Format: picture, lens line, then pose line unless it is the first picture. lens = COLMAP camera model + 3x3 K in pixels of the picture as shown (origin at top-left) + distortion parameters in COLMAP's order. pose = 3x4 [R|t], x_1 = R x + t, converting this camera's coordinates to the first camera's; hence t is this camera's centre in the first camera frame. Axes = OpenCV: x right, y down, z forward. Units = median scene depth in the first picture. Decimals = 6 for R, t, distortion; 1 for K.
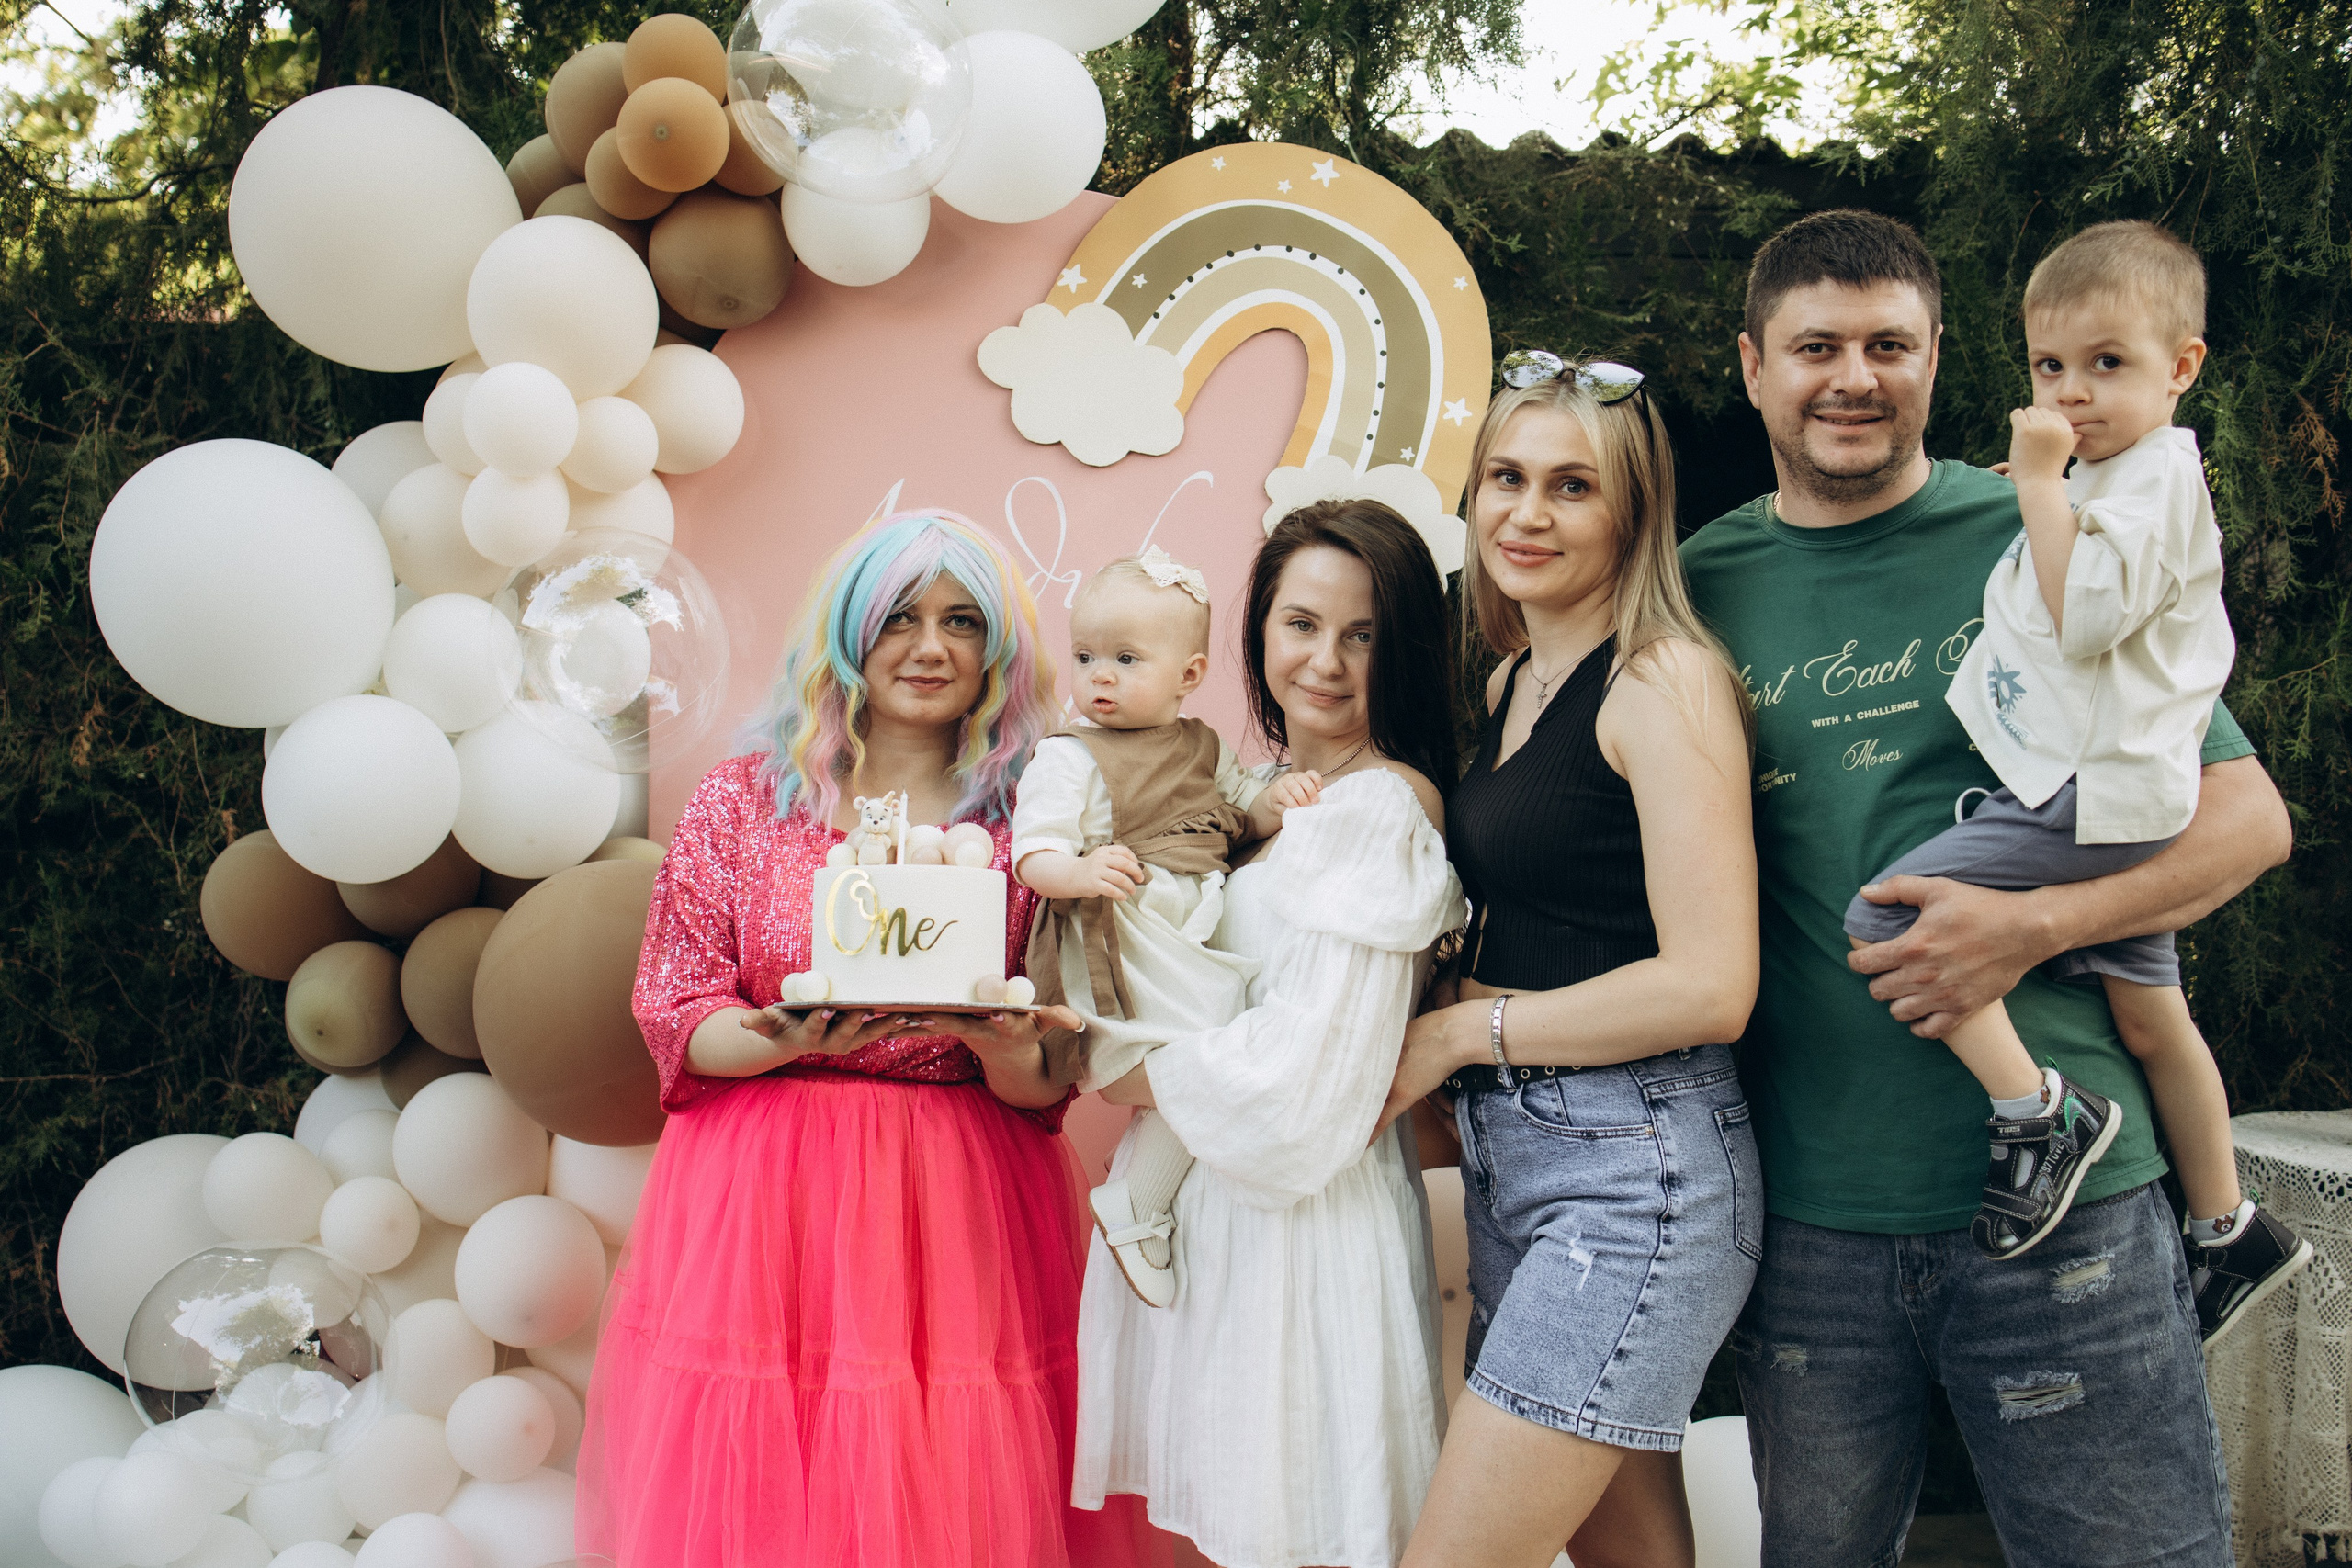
lens RADIAL K [[2863.8, 0, 1185.0], [0, 2863.8, 852.6], [0, 0, 1]] dist [-0.176975, 0.005397]
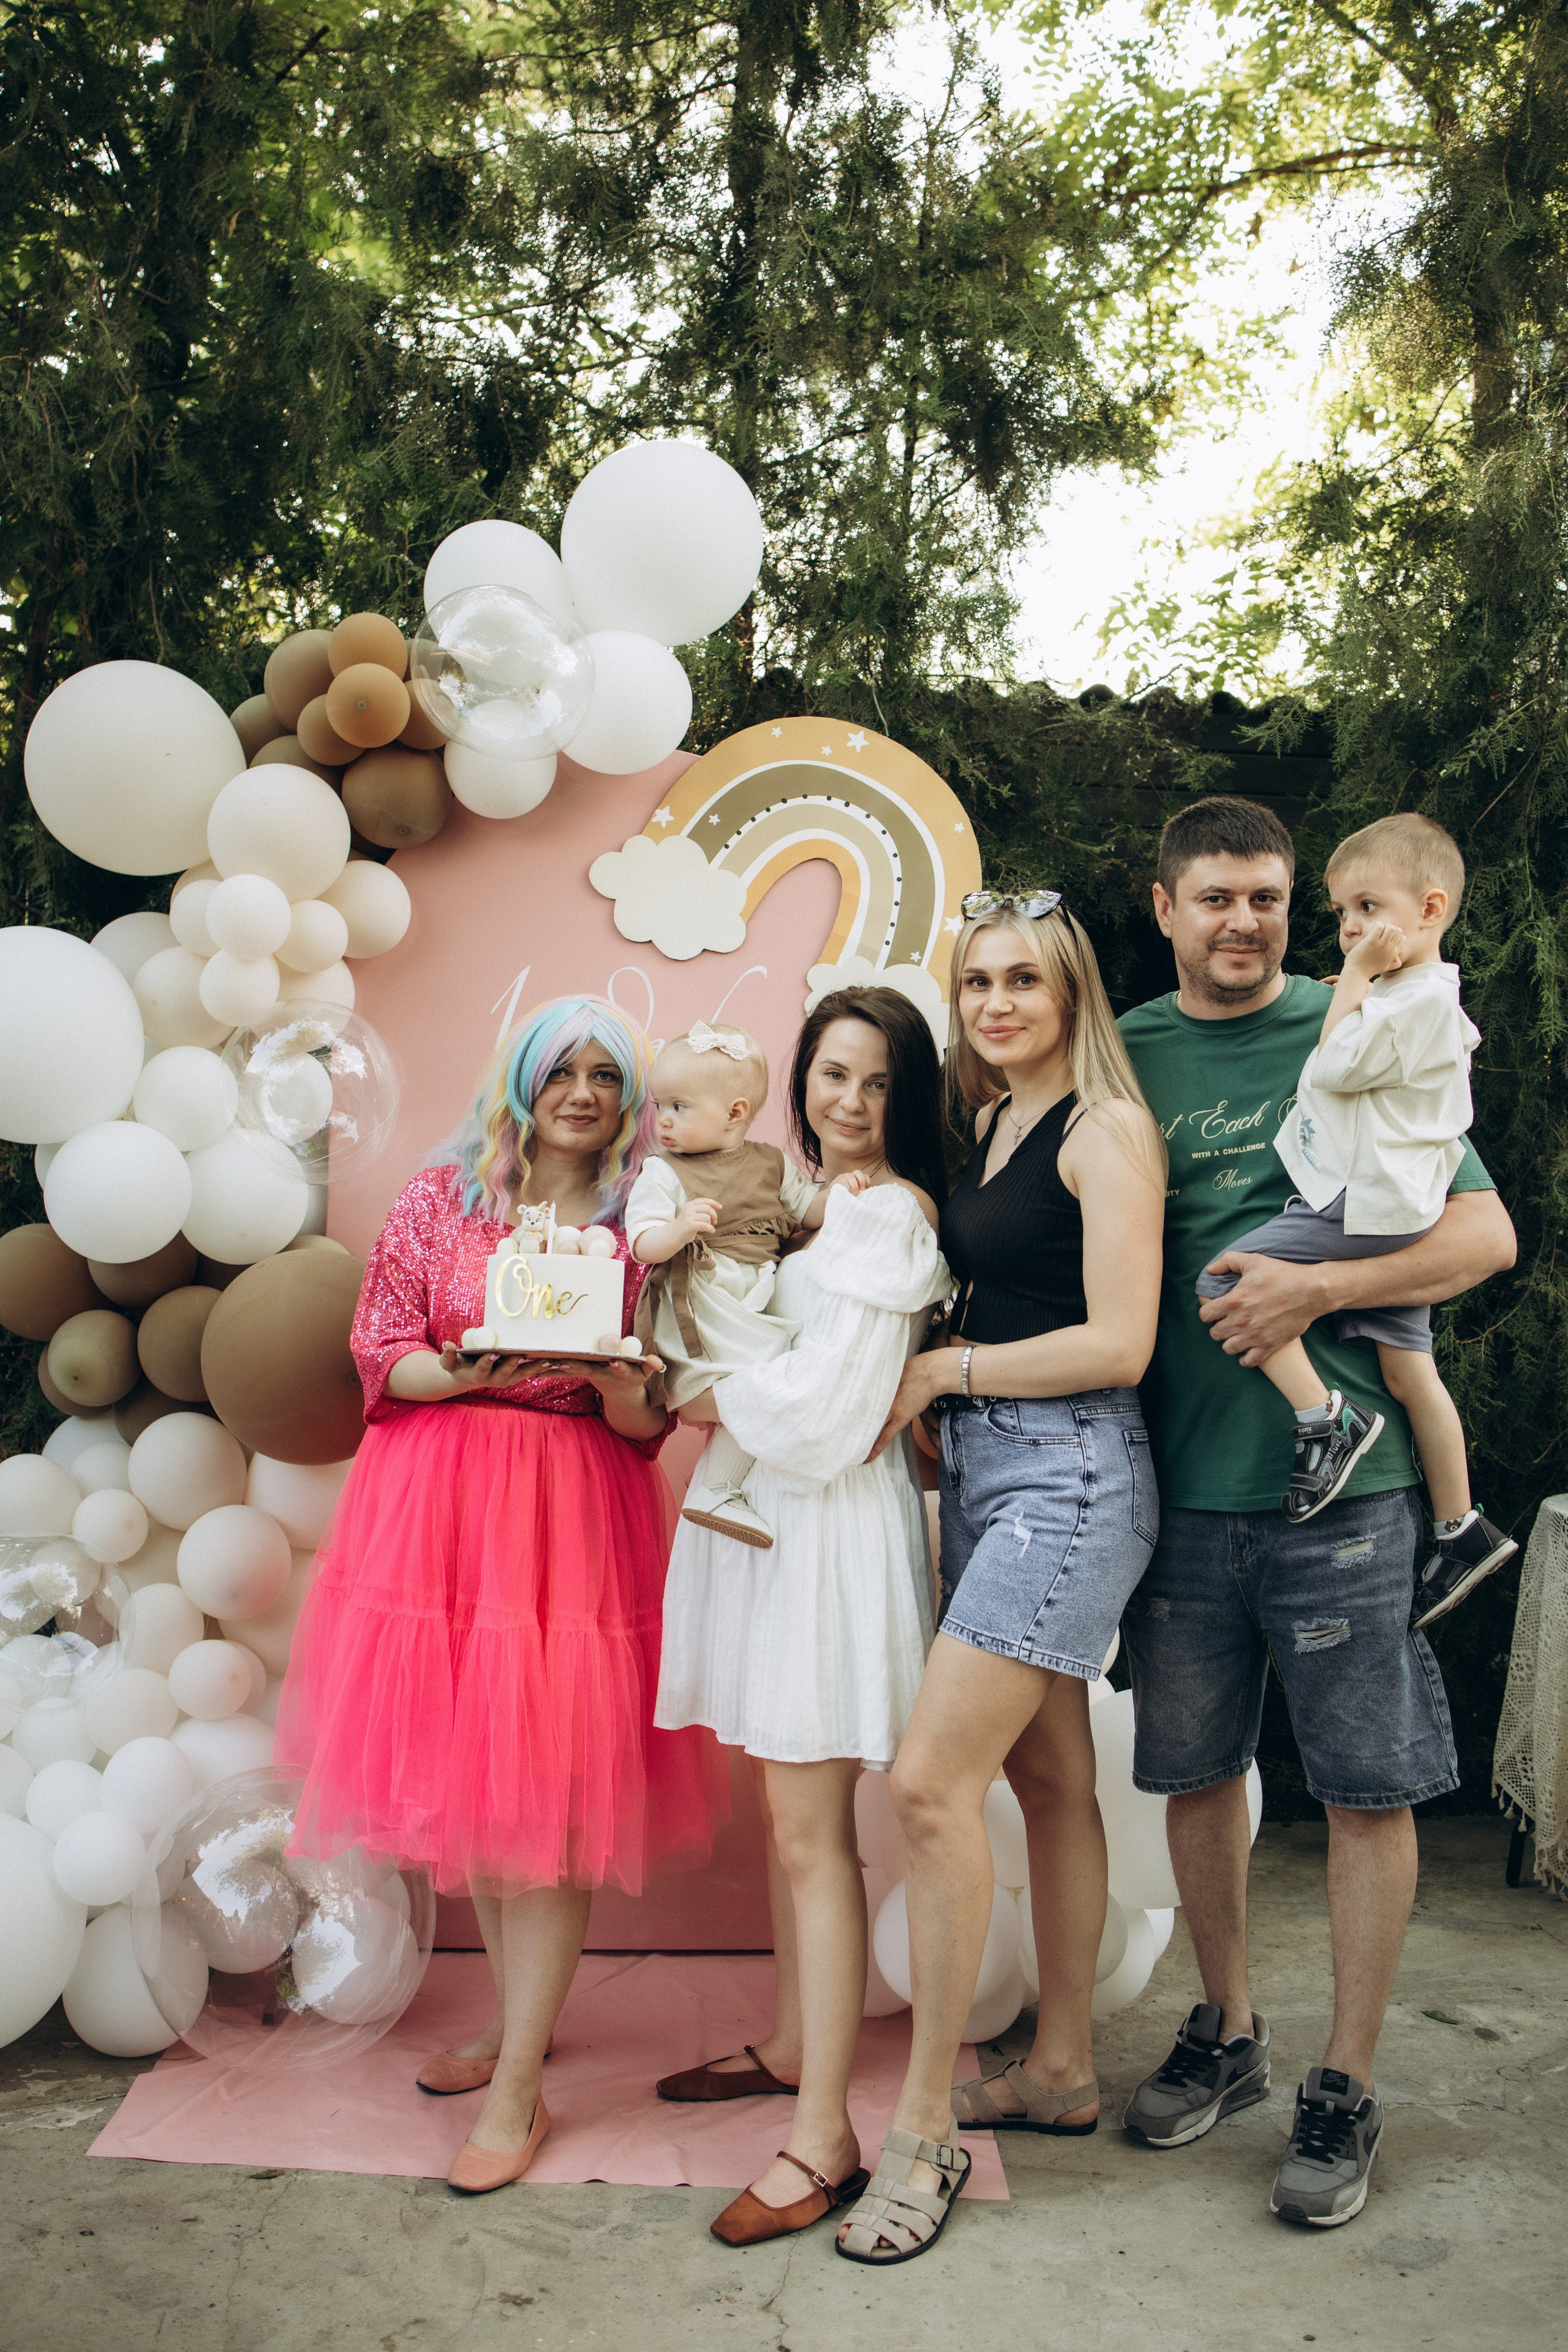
lens RADIAL K [[2864.0, 0, 784.0], [0, 2864.0, 1176.0], [0, 0, 1]] dist [-0.176975, 0.005397]
pose [[0.999477, 0.020632, 0.024903, -0.014621], [-0.019367, 0.998562, -0.049996, 0.030707], [-0.025898, 0.049488, 0.998439, -0.336424]]
